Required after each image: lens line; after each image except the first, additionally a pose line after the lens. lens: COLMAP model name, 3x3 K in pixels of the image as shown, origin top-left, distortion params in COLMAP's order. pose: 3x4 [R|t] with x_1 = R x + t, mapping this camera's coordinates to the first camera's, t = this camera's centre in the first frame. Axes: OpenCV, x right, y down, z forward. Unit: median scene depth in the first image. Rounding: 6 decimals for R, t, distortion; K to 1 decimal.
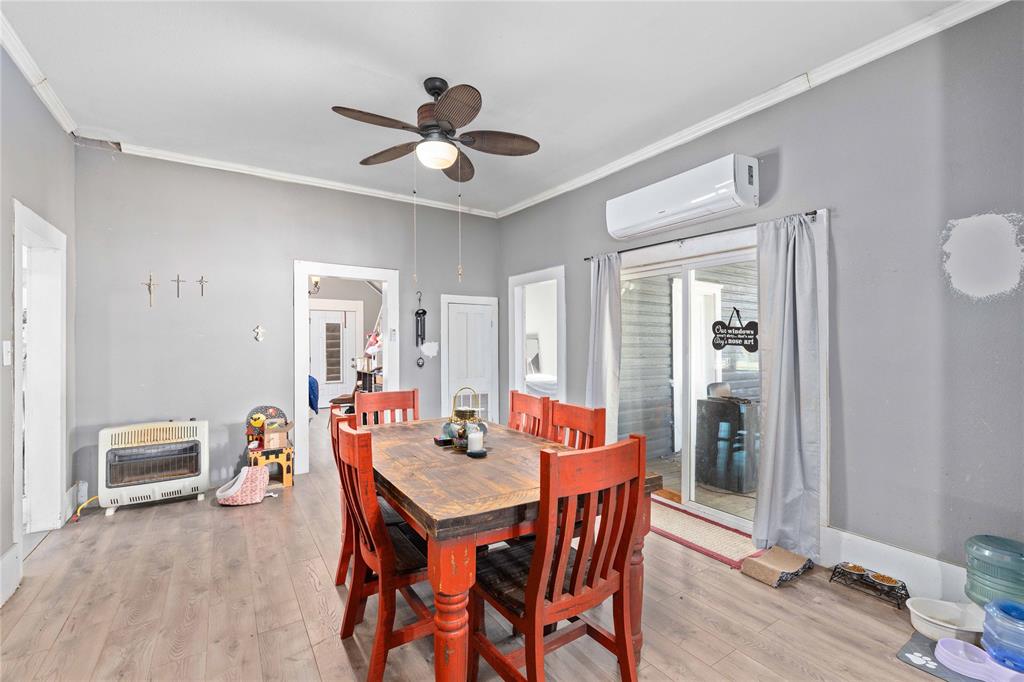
lens RADIAL K [[449.6, 0, 512.8], [0, 449.6, 340.9], [0, 0, 1]] dist [-0.001352, -0.000942]
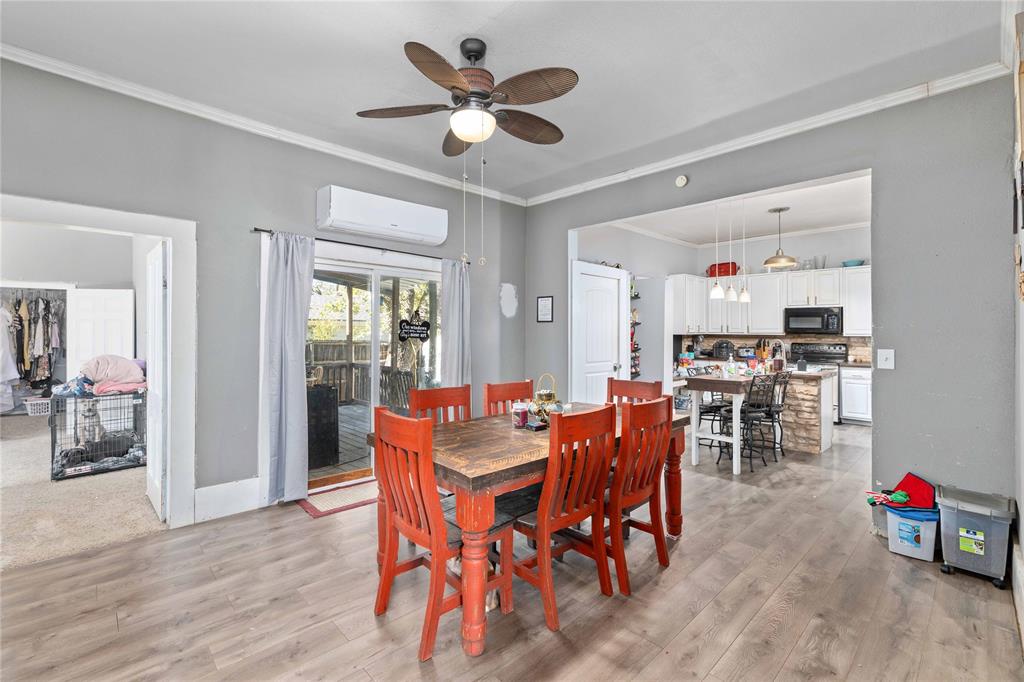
lens RADIAL K [[449.6, 0, 511.8], [0, 449.6, 332.2], [0, 0, 1]] dist [-0.001352, -0.000942]
pose [[-0.185440, 0.003377, 0.982650, -0.756337], [-0.002753, 0.999988, -0.003956, -0.002347], [-0.982652, -0.003438, -0.185429, 0.783892]]
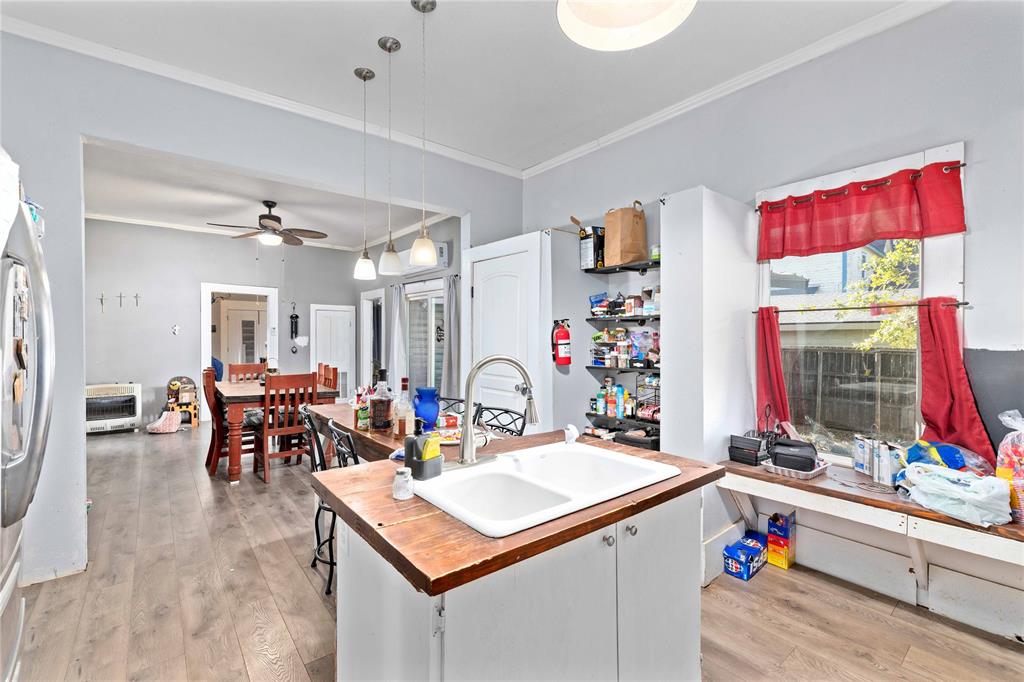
lens RADIAL K [[449.6, 0, 512.7], [0, 449.6, 339.2], [0, 0, 1]] dist [-0.001352, -0.000942]
pose [[0.994874, 0.006884, 0.100886, 0.495258], [-0.007807, 0.999931, 0.008753, -0.008071], [-0.100819, -0.009496, 0.994860, -0.751723]]
